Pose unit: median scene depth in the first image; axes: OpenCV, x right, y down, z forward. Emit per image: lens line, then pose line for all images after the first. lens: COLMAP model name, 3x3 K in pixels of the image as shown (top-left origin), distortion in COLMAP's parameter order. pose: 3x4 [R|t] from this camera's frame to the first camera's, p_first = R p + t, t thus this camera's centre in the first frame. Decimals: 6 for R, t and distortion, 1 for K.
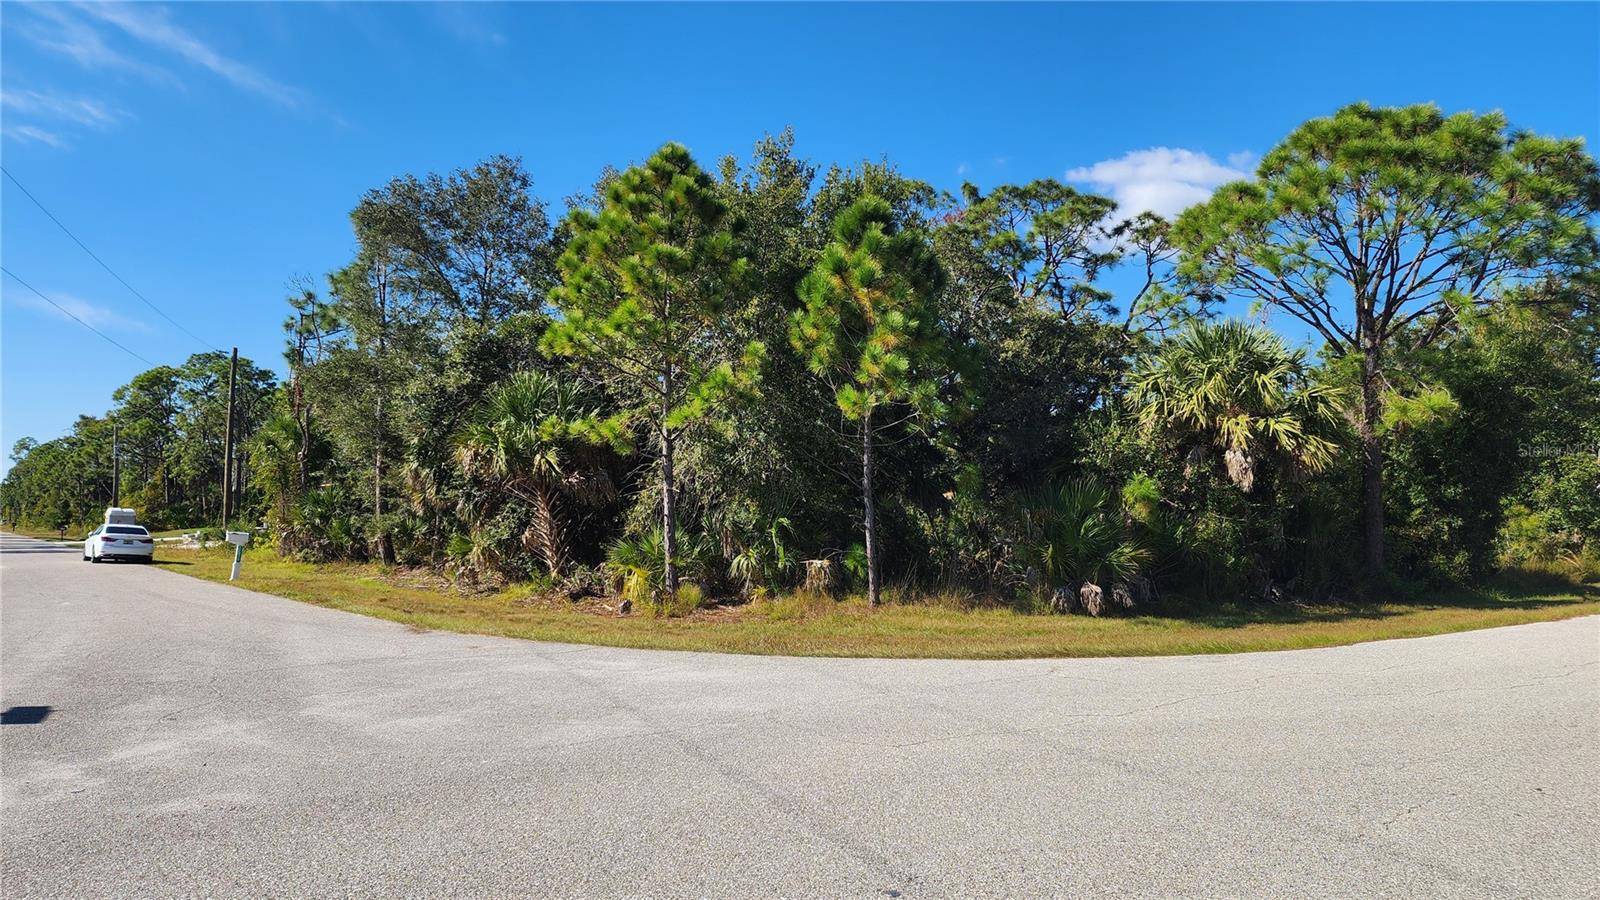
lens RADIAL K [[1063.4, 0, 787.4], [0, 1063.4, 452.3], [0, 0, 1]] dist [0.101802, -0.080937]
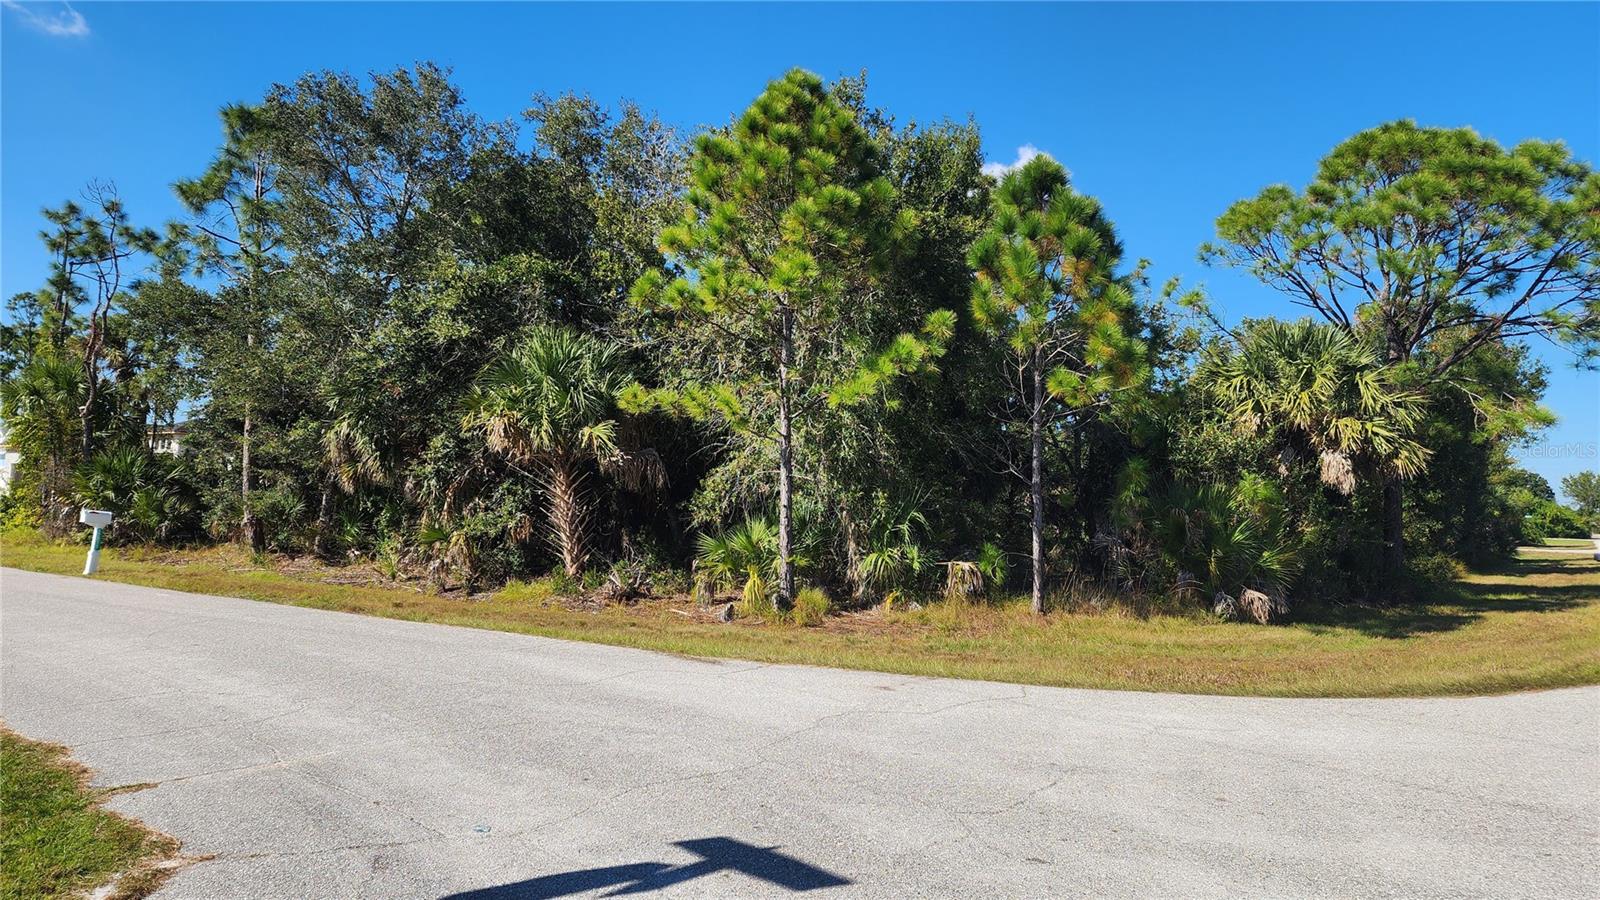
lens RADIAL K [[1113.0, 0, 794.4], [0, 1113.0, 446.4], [0, 0, 1]] dist [0.142800, -0.190710]
pose [[0.966807, 0.034774, 0.253131, -0.275528], [-0.038376, 0.999220, 0.009304, 0.002027], [-0.252610, -0.018709, 0.967387, 0.108499]]
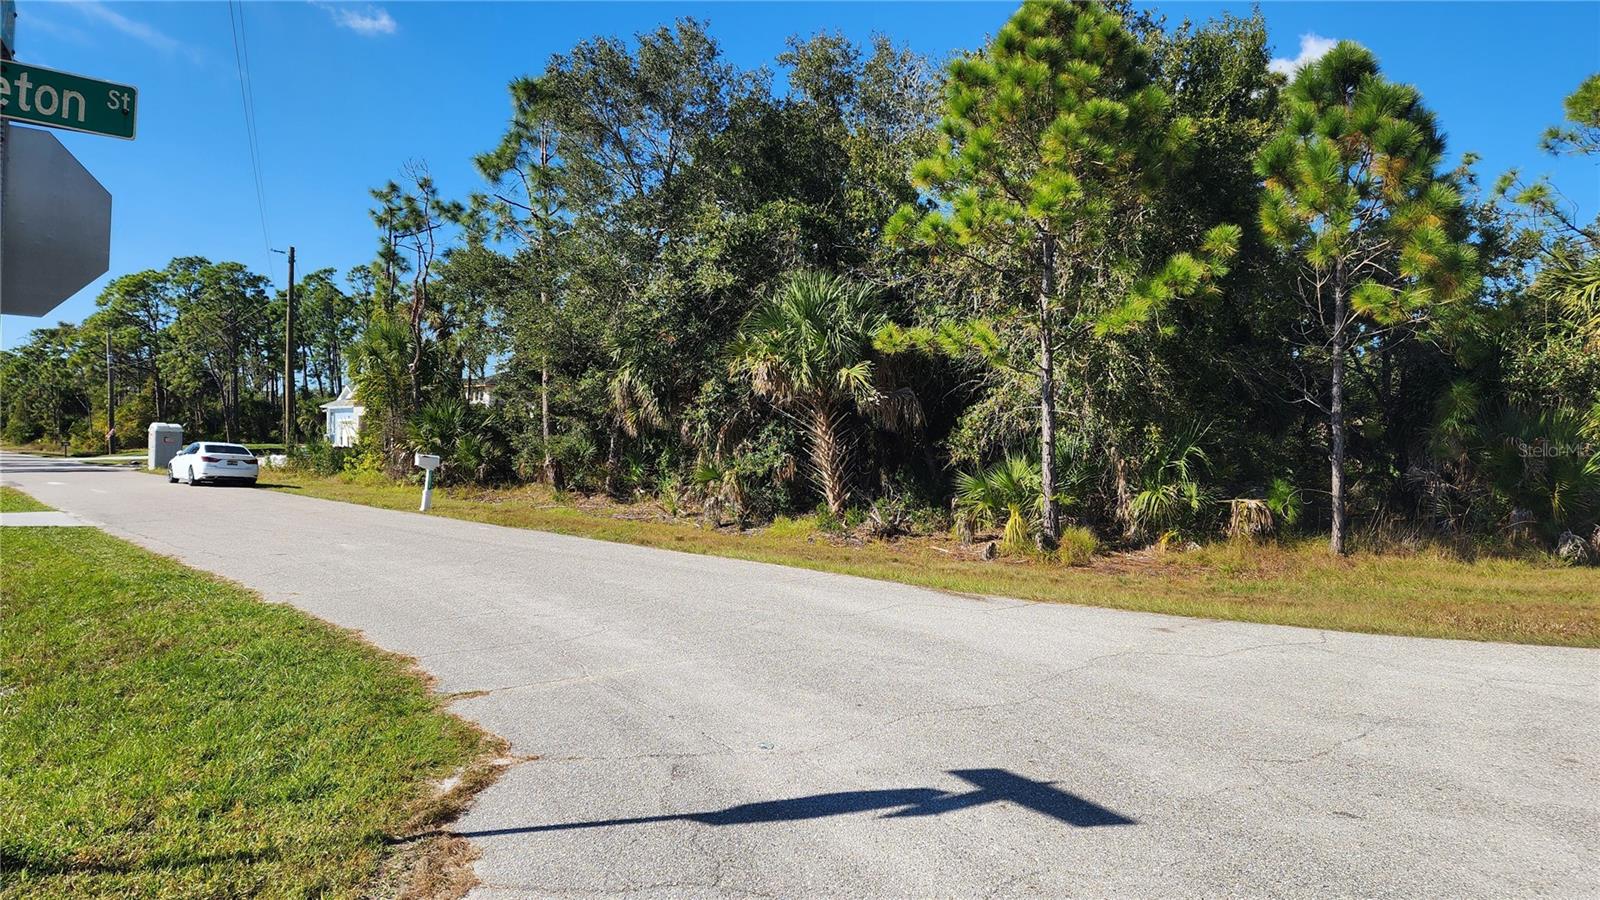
lens RADIAL K [[1100.0, 0, 792.4], [0, 1100.0, 443.0], [0, 0, 1]] dist [0.065011, -0.000808]
pose [[0.999673, 0.005517, 0.024953, -0.273869], [-0.007163, 0.997771, 0.066349, 0.003338], [-0.024531, -0.066506, 0.997484, 0.125558]]
